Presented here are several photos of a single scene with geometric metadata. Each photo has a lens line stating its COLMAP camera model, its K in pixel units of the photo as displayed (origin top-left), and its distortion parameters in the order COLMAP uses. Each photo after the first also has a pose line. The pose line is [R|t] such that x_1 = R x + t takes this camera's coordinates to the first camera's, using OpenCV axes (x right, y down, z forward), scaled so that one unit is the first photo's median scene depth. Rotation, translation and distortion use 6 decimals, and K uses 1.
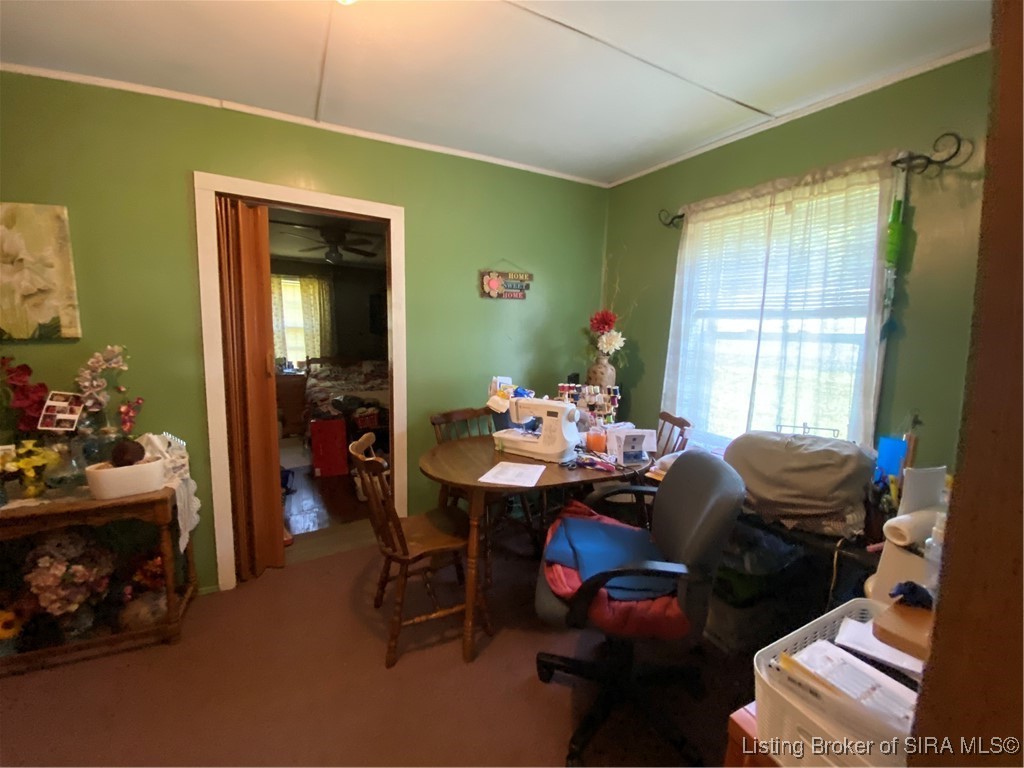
lens RADIAL K [[413.5, 0, 511.8], [0, 413.5, 387.1], [0, 0, 1]] dist [-0.011867, -0.002447]
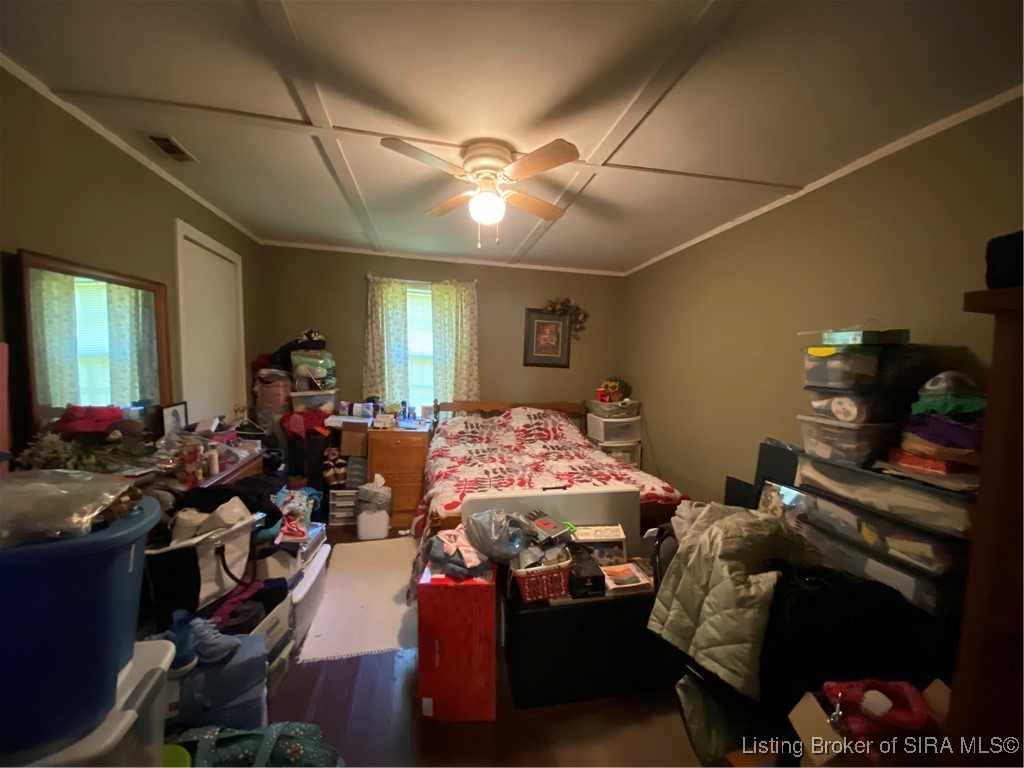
lens RADIAL K [[413.5, 0, 509.0], [0, 413.5, 389.4], [0, 0, 1]] dist [-0.011867, -0.002447]
pose [[0.953923, 0.032373, -0.298300, -0.185090], [-0.049465, 0.997527, -0.049926, -0.065350], [0.295946, 0.062381, 0.953166, 0.400821]]
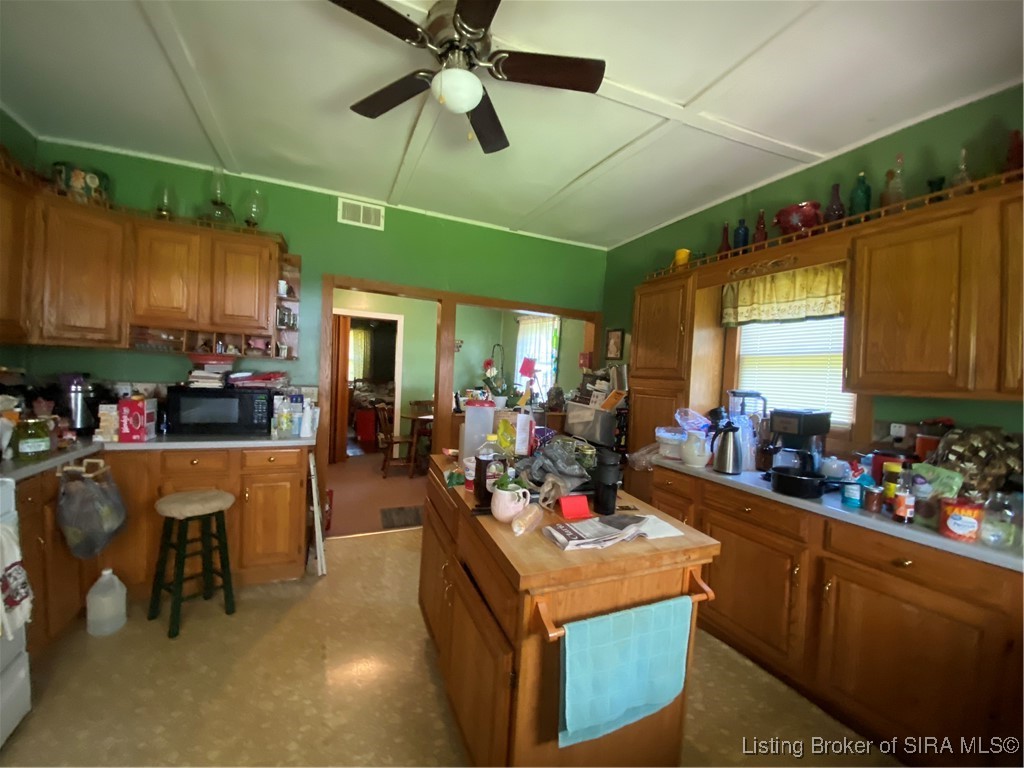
lens RADIAL K [[413.5, 0, 514.2], [0, 413.5, 381.1], [0, 0, 1]] dist [-0.011867, -0.002447]
pose [[0.997351, 0.025852, -0.067984, 0.241288], [-0.031464, 0.996068, -0.082821, 0.055163], [0.065576, 0.084741, 0.994243, -0.575127]]
